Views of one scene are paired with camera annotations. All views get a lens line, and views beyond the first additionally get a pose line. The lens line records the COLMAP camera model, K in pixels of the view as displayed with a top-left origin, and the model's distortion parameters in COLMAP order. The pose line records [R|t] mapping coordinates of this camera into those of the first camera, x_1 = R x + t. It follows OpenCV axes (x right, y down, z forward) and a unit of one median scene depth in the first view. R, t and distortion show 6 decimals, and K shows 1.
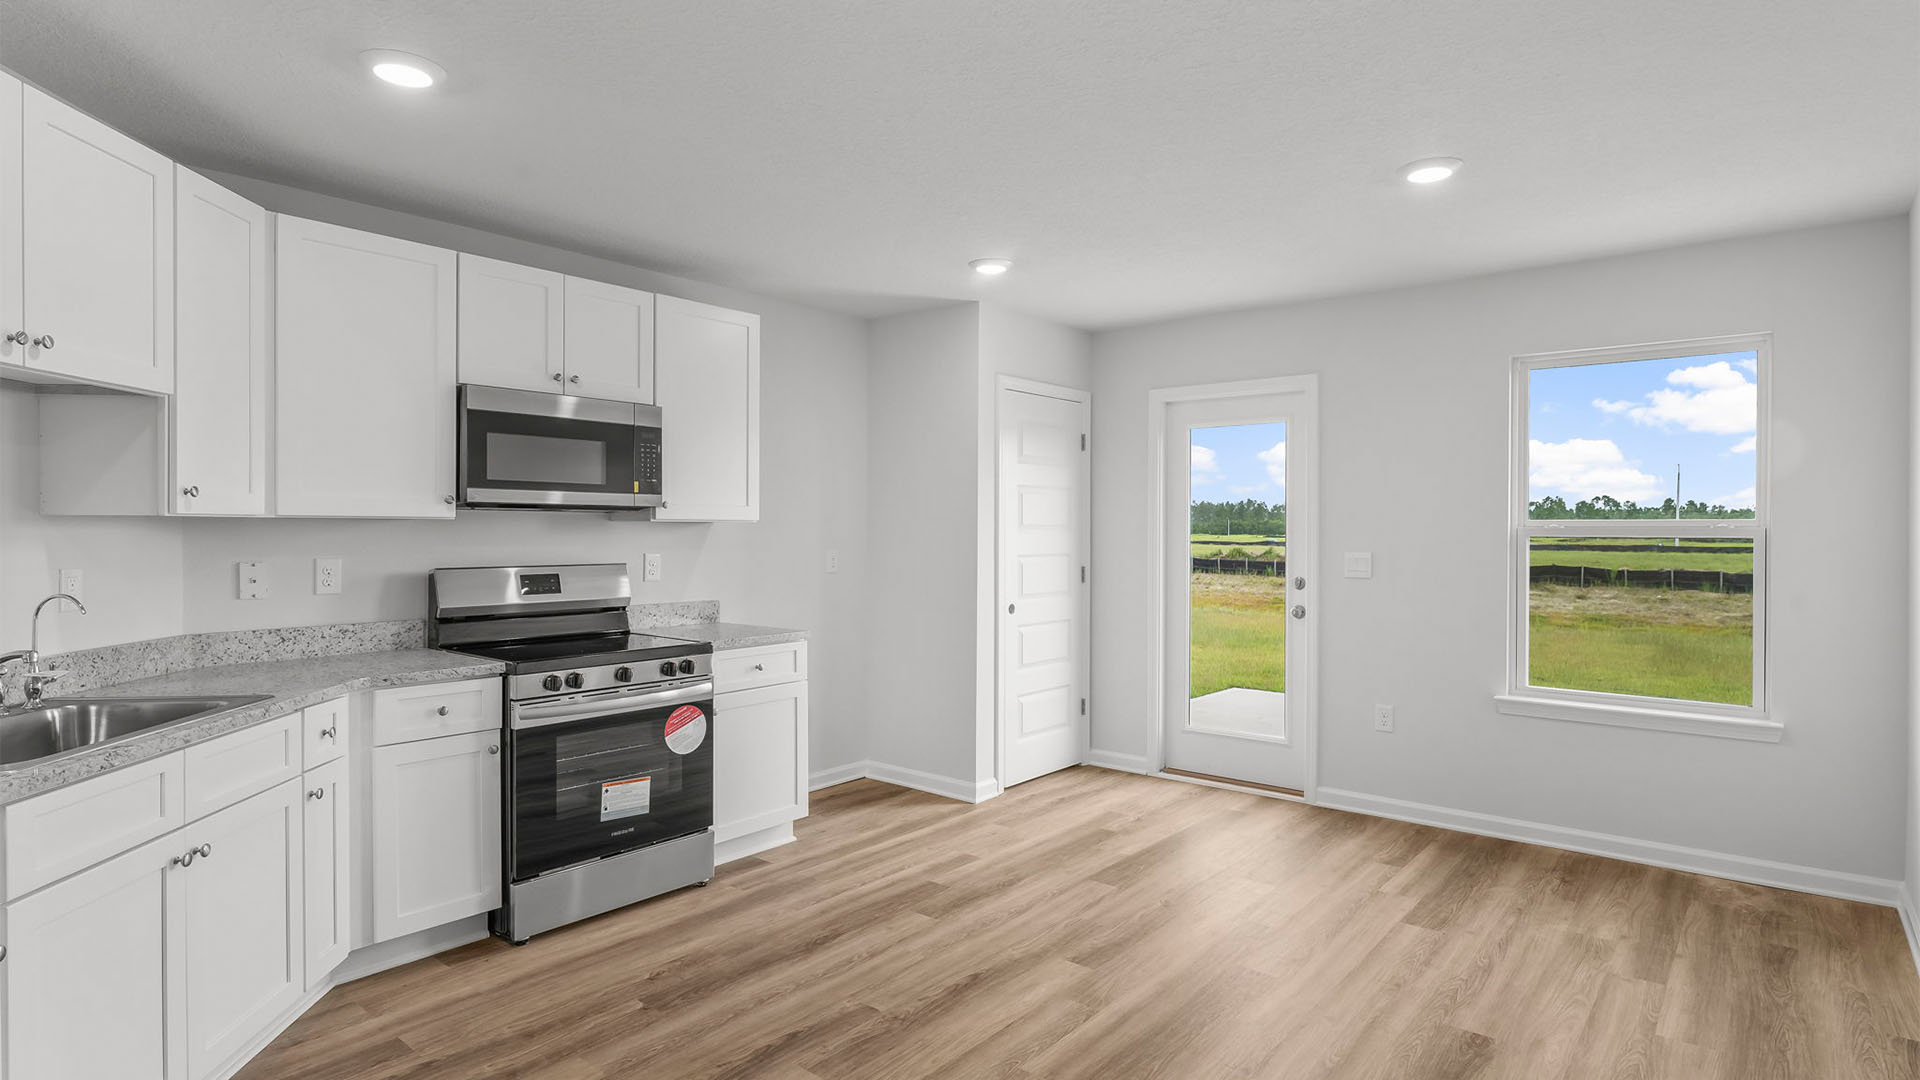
lens RADIAL K [[1012.9, 0, 951.0], [0, 1012.9, 537.1], [0, 0, 1]] dist [0.003681, 0.000325]
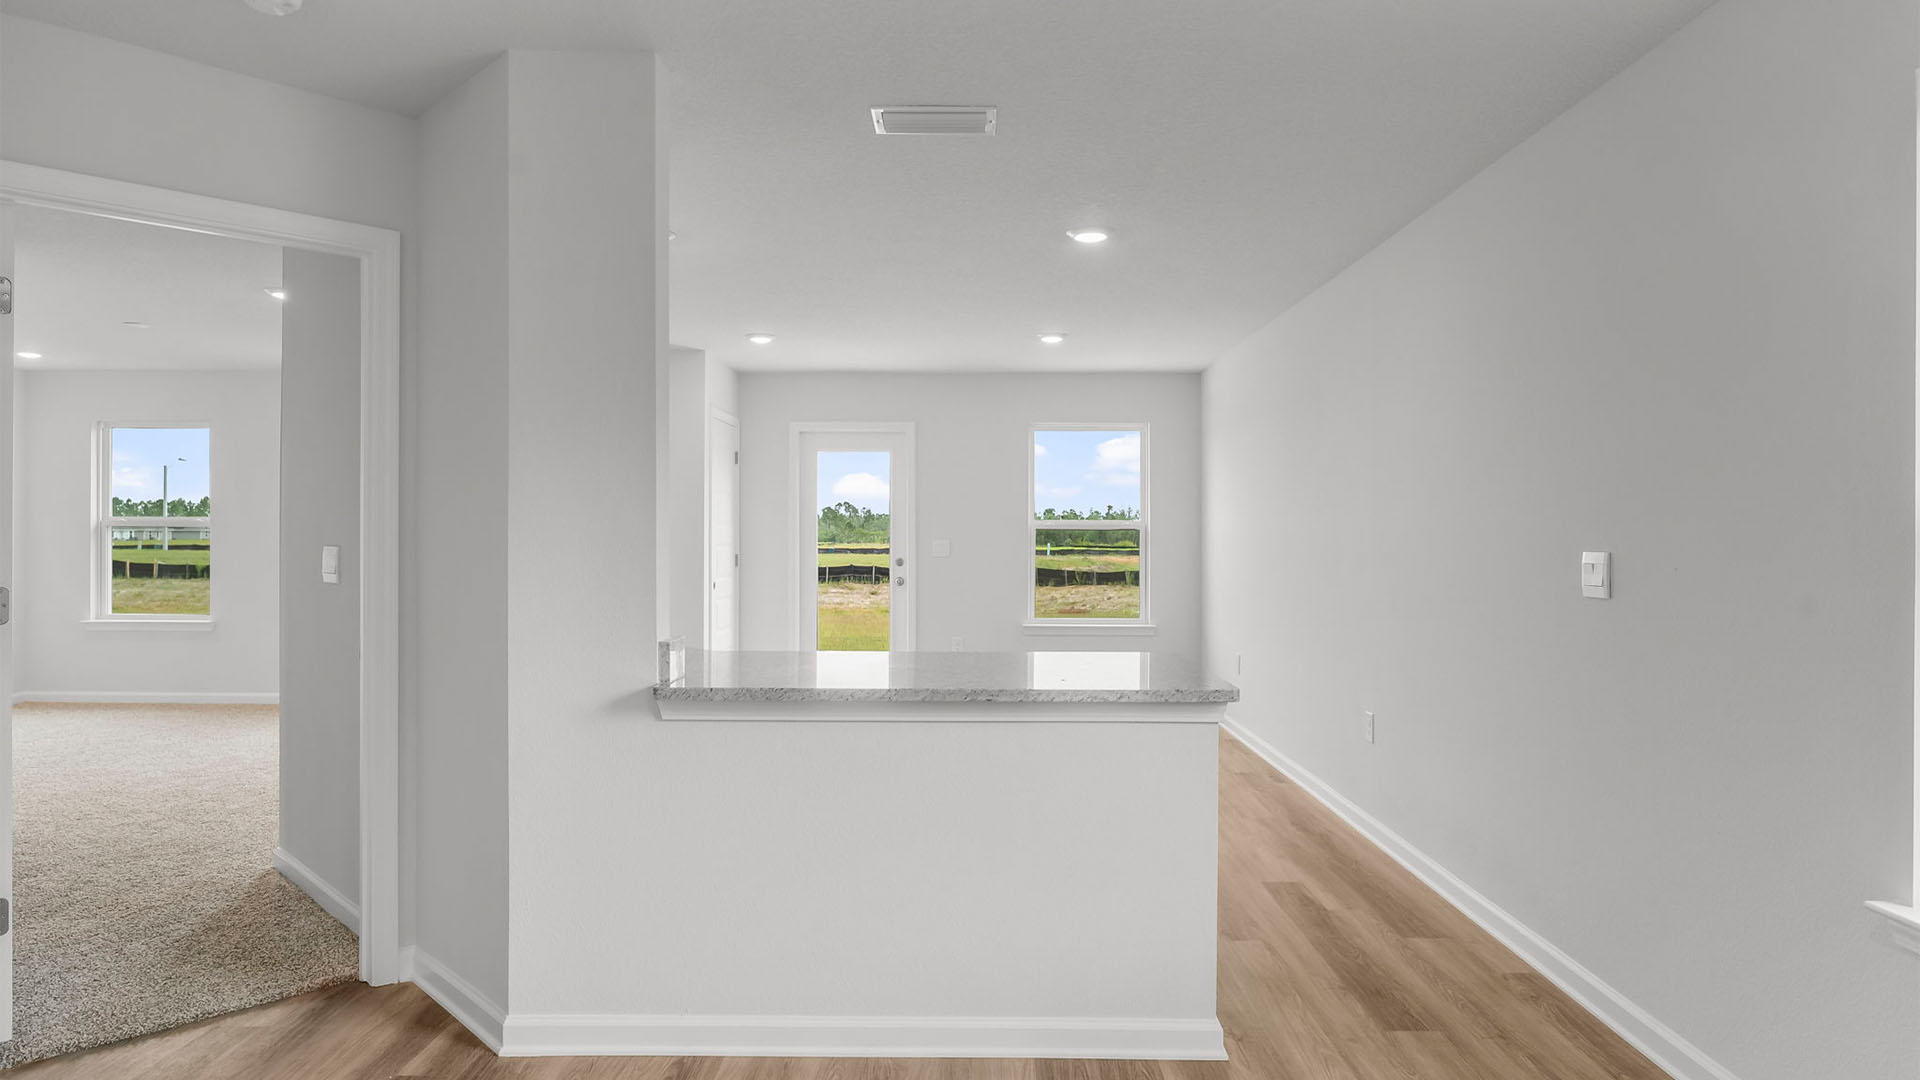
lens RADIAL K [[1180.1, 0, 967.1], [0, 1180.1, 538.3], [0, 0, 1]] dist [0.002474, 0.001954]
pose [[0.772607, -0.001548, 0.634882, -0.937683], [0.004547, 0.999985, -0.003096, 0.023273], [-0.634868, 0.005279, 0.772603, -0.549121]]
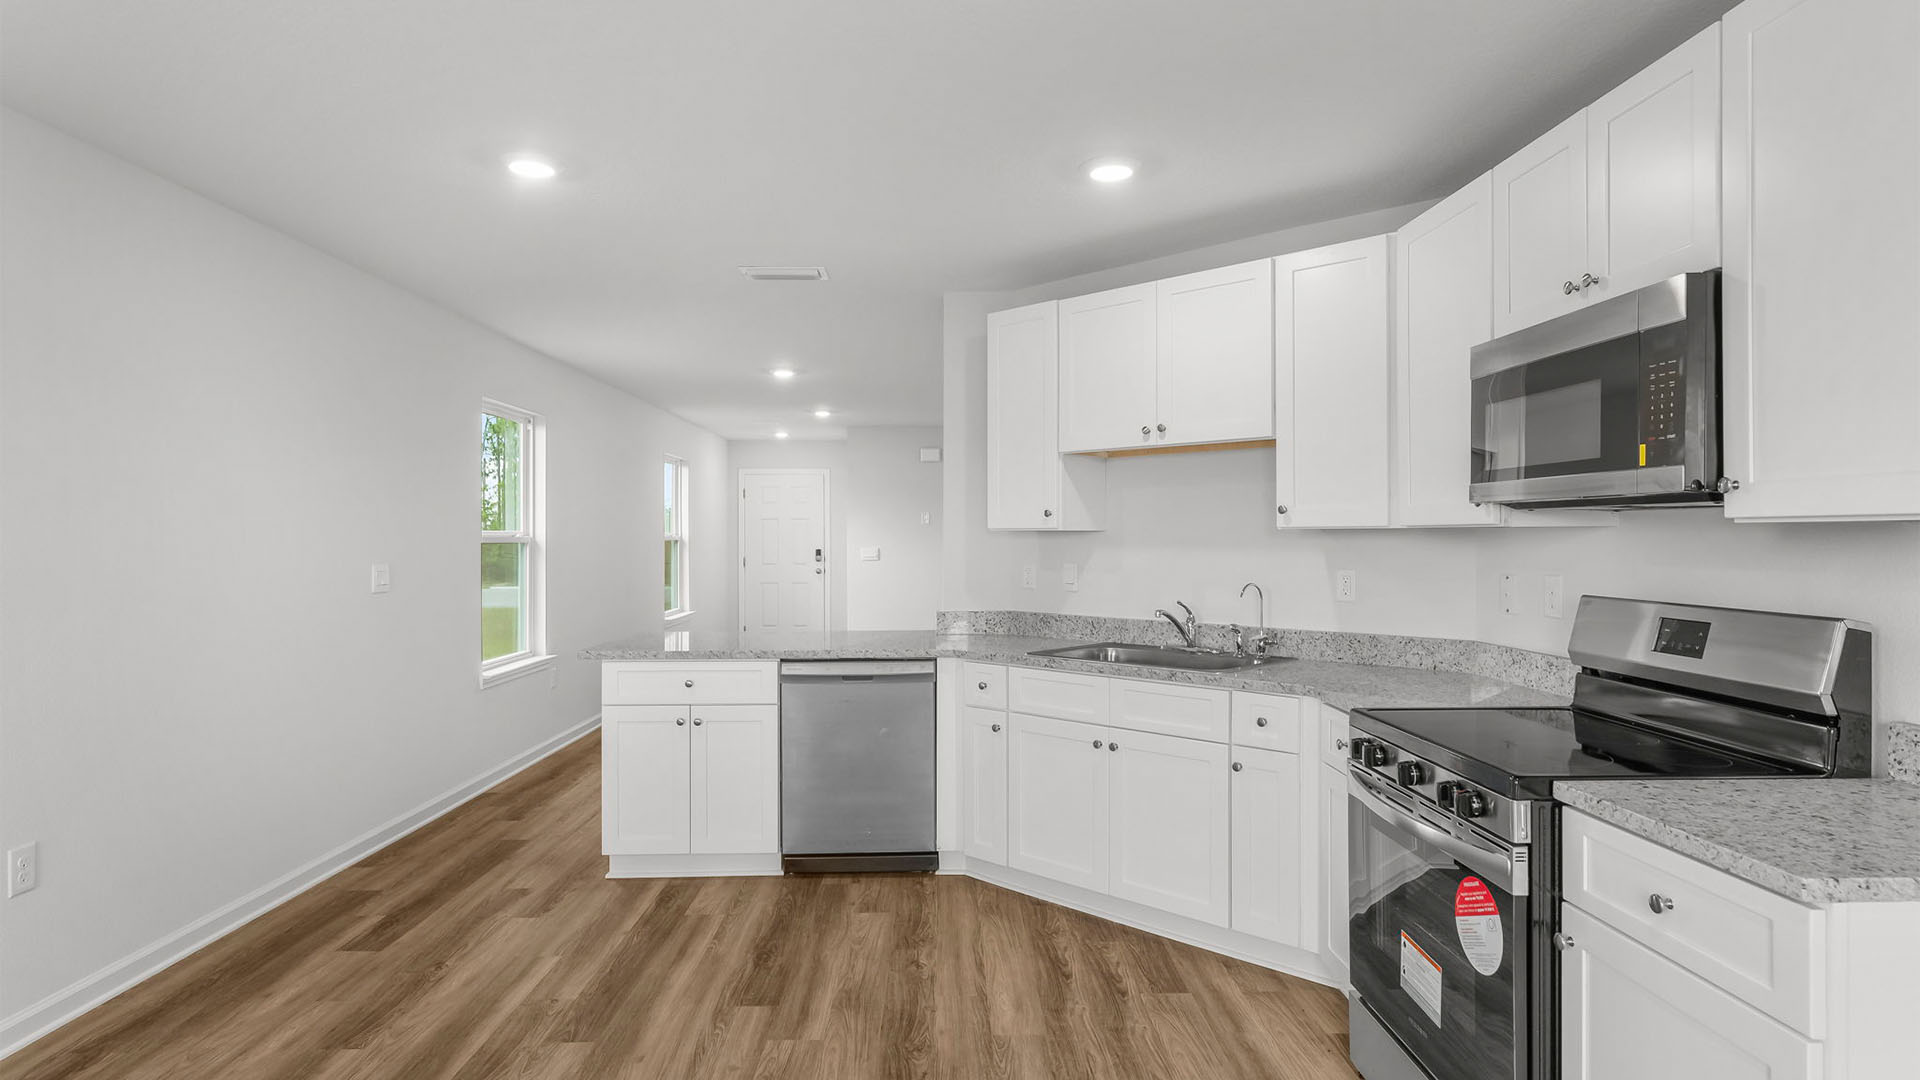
lens RADIAL K [[1012.9, 0, 959.8], [0, 1012.9, 537.9], [0, 0, 1]] dist [0.003681, 0.000325]
pose [[-0.746545, -0.001345, -0.665333, 0.289969], [-0.005787, 0.999973, 0.004471, -0.009751], [0.665309, 0.007188, -0.746533, 1.237715]]
